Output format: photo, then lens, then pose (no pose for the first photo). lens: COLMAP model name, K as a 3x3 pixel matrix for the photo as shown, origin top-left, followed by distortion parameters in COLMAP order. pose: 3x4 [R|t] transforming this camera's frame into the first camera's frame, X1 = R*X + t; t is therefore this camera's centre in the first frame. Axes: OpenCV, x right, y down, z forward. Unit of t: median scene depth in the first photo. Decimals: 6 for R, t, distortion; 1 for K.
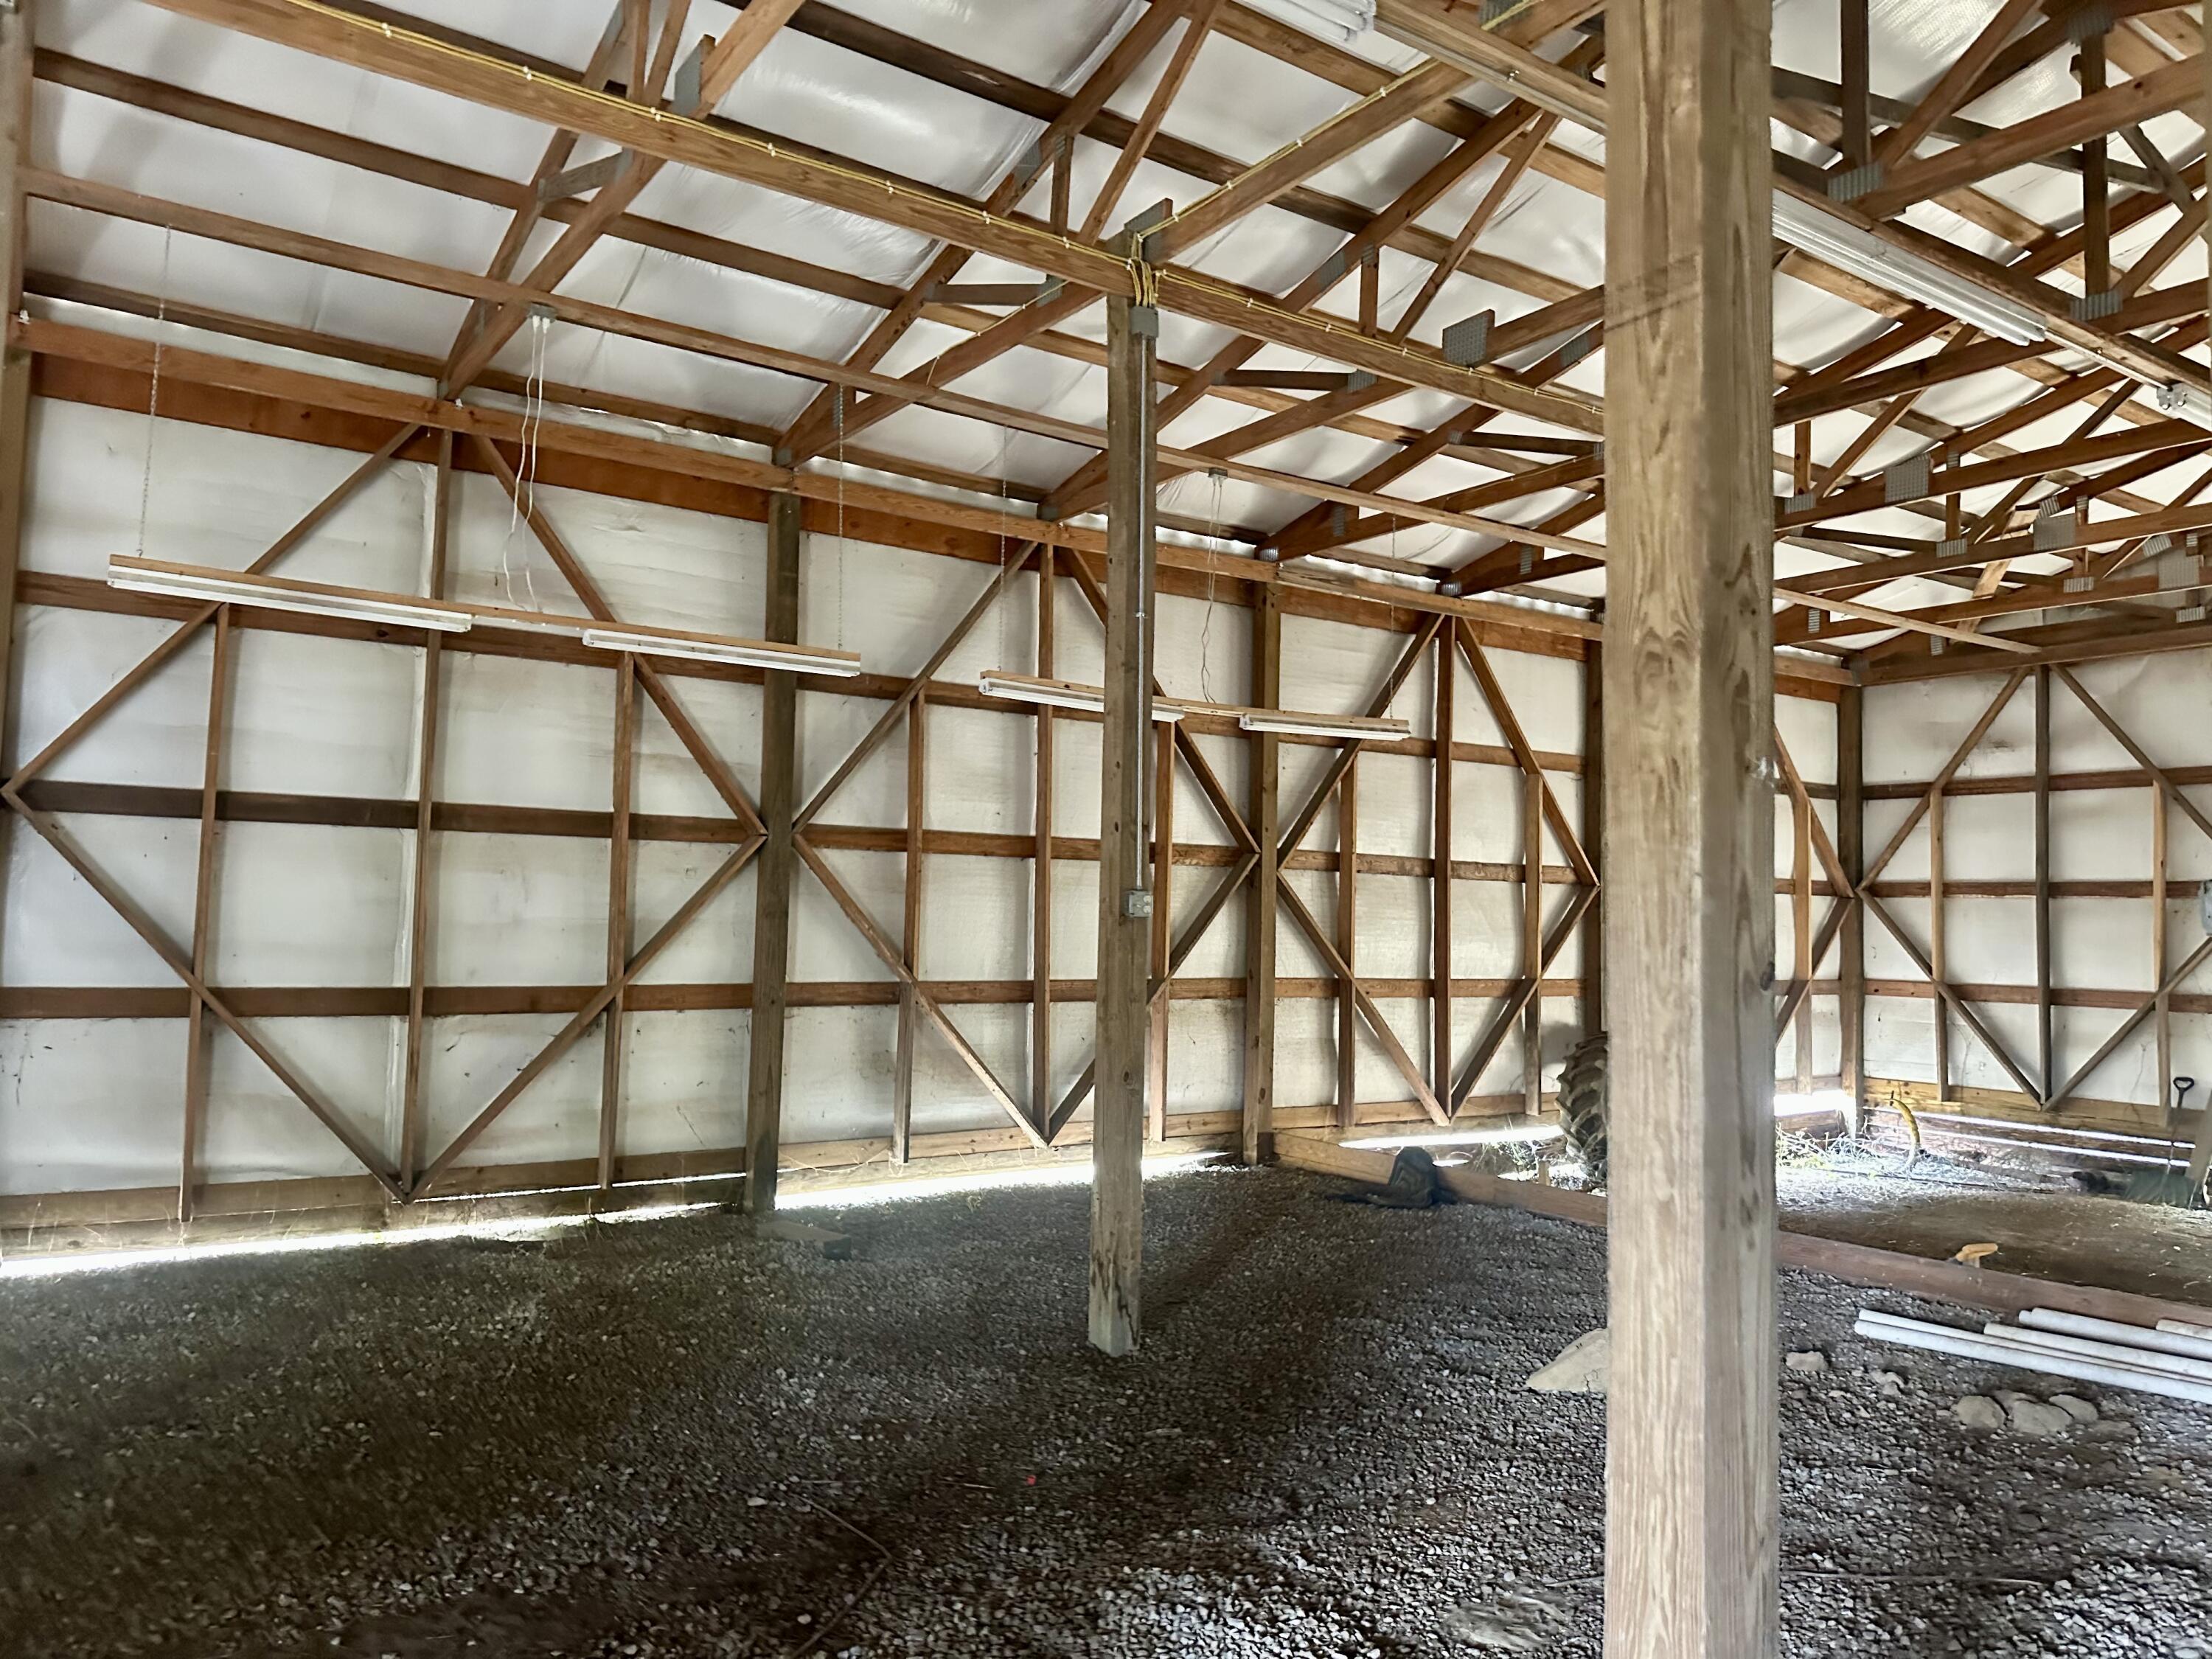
lens RADIAL K [[1580.8, 0, 1085.8], [0, 1580.8, 820.5], [0, 0, 1]] dist [0.052374, -0.058082]
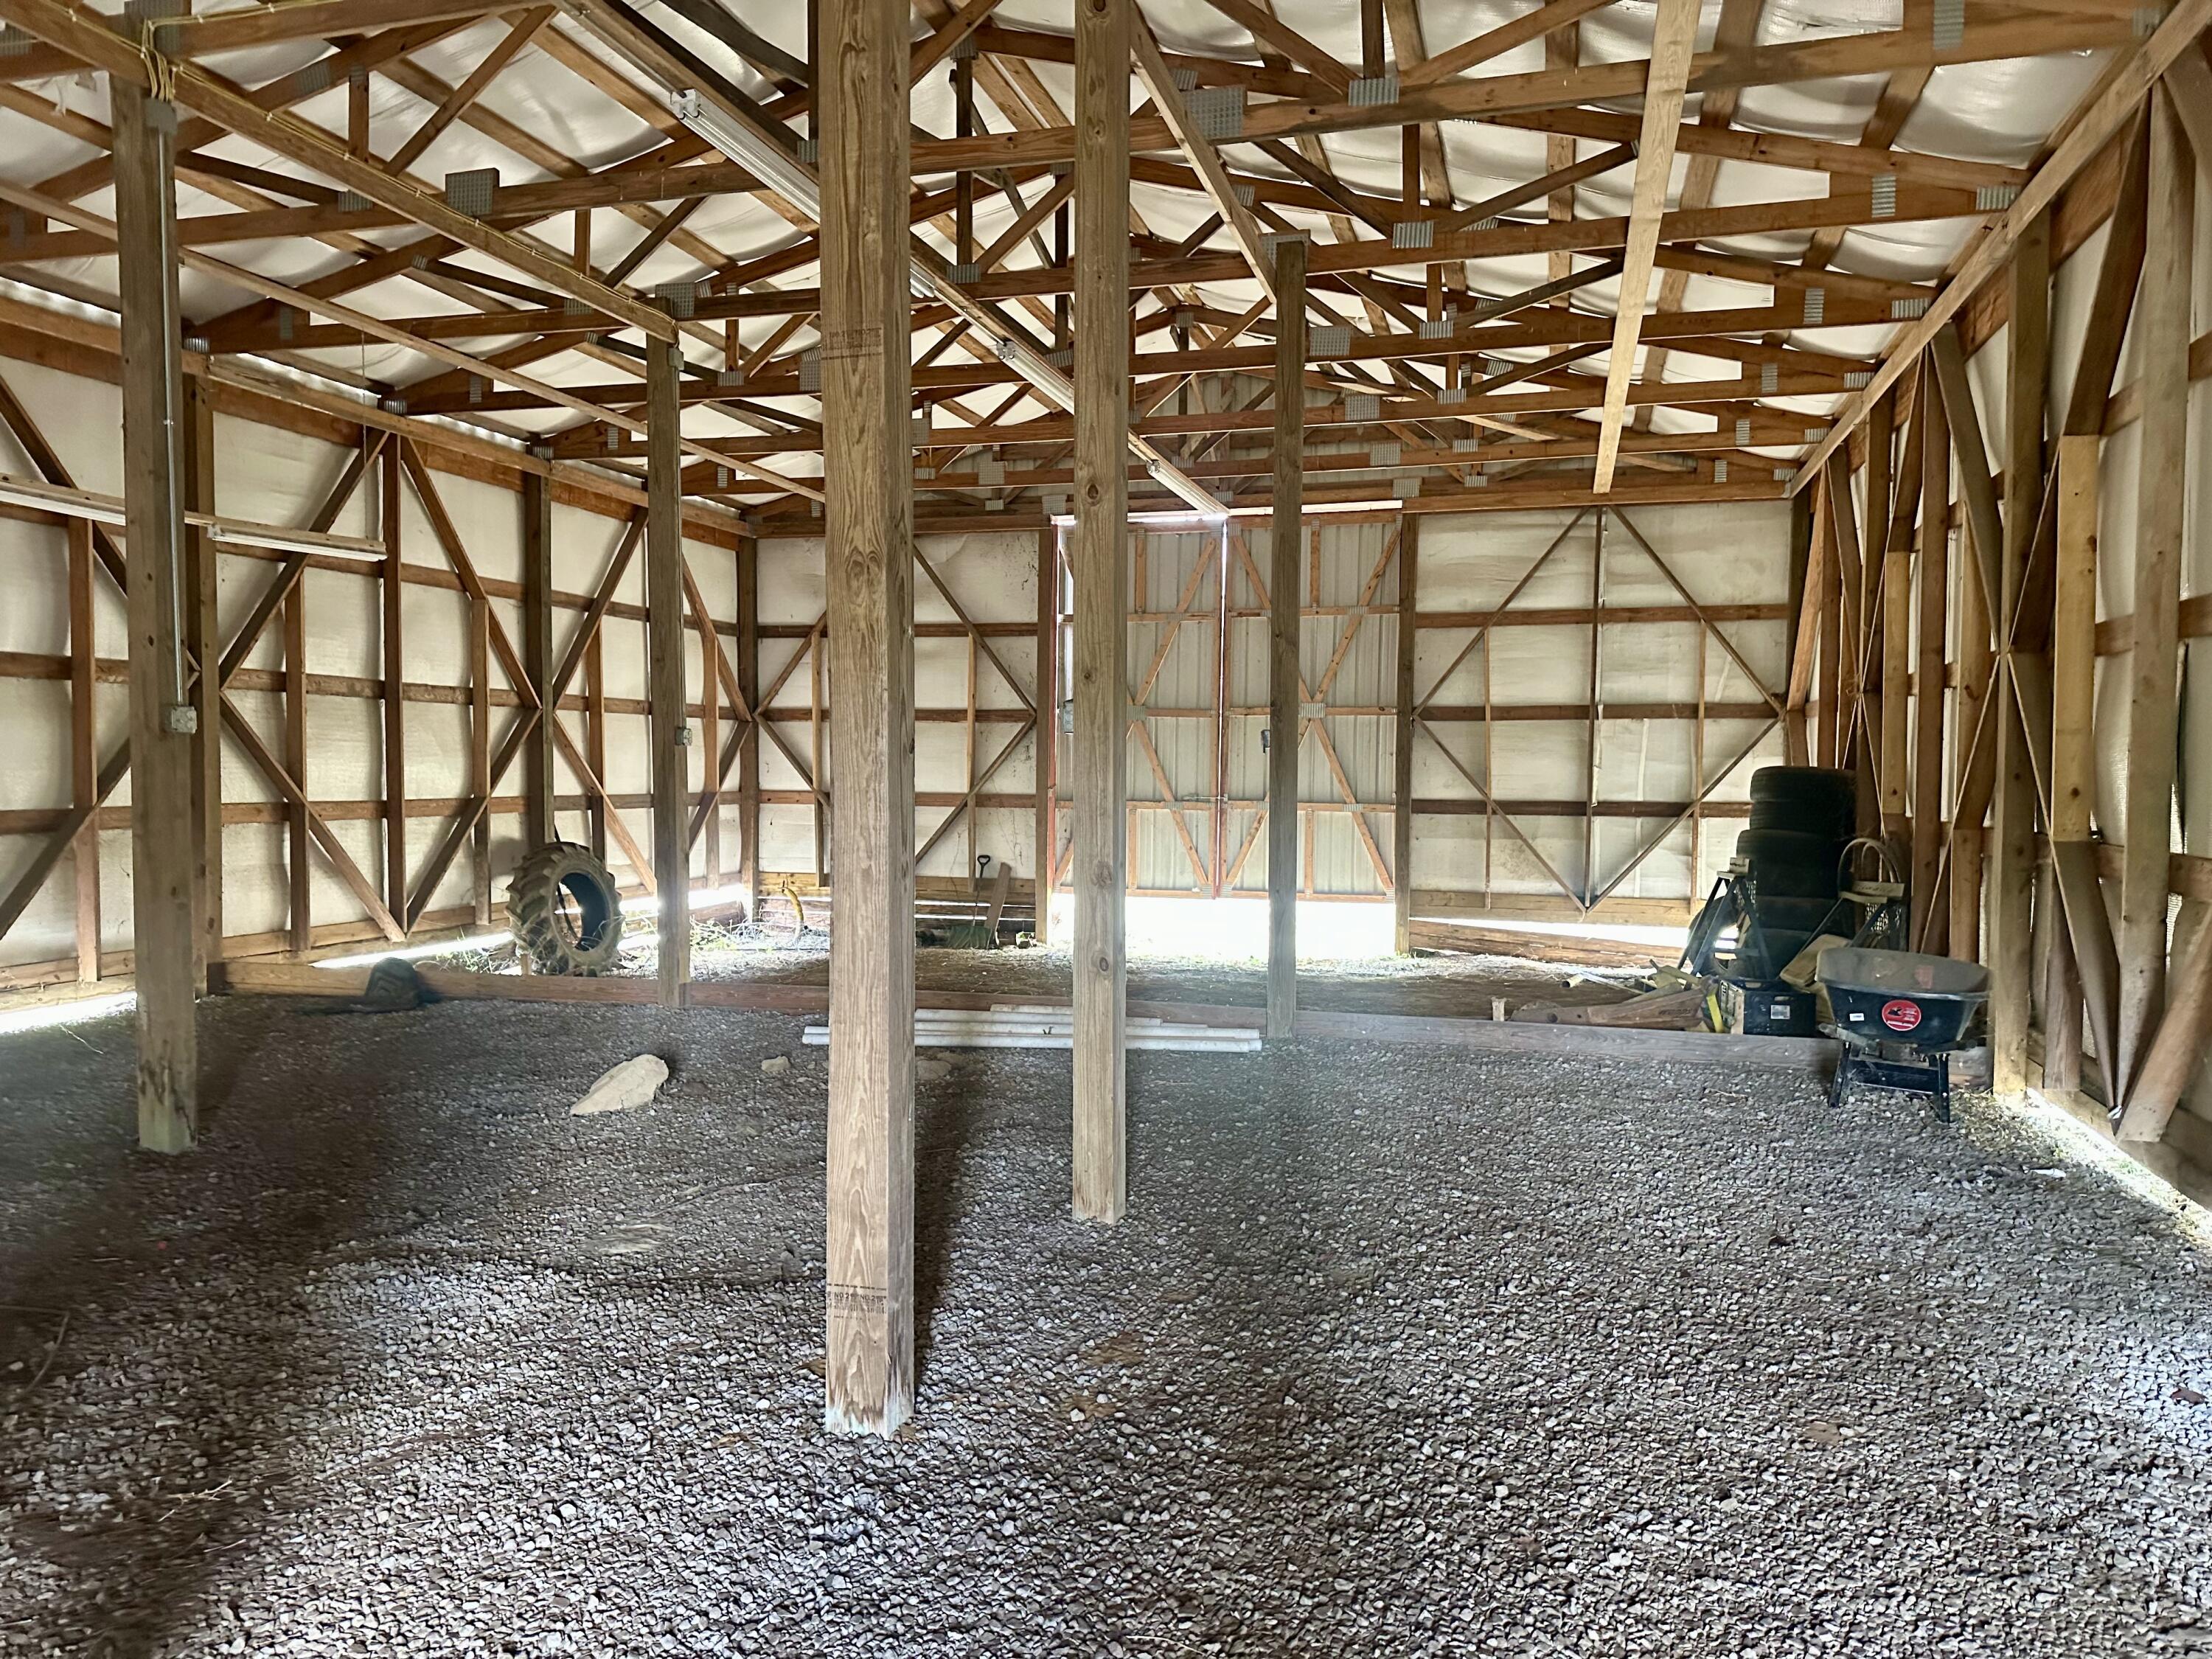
lens RADIAL K [[1580.8, 0, 1102.0], [0, 1580.8, 835.7], [0, 0, 1]] dist [0.052374, -0.058082]
pose [[0.770296, -0.043003, 0.636234, -0.095093], [-0.032086, 0.993846, 0.106020, 0.000096], [-0.636878, -0.102081, 0.764176, -0.090904]]
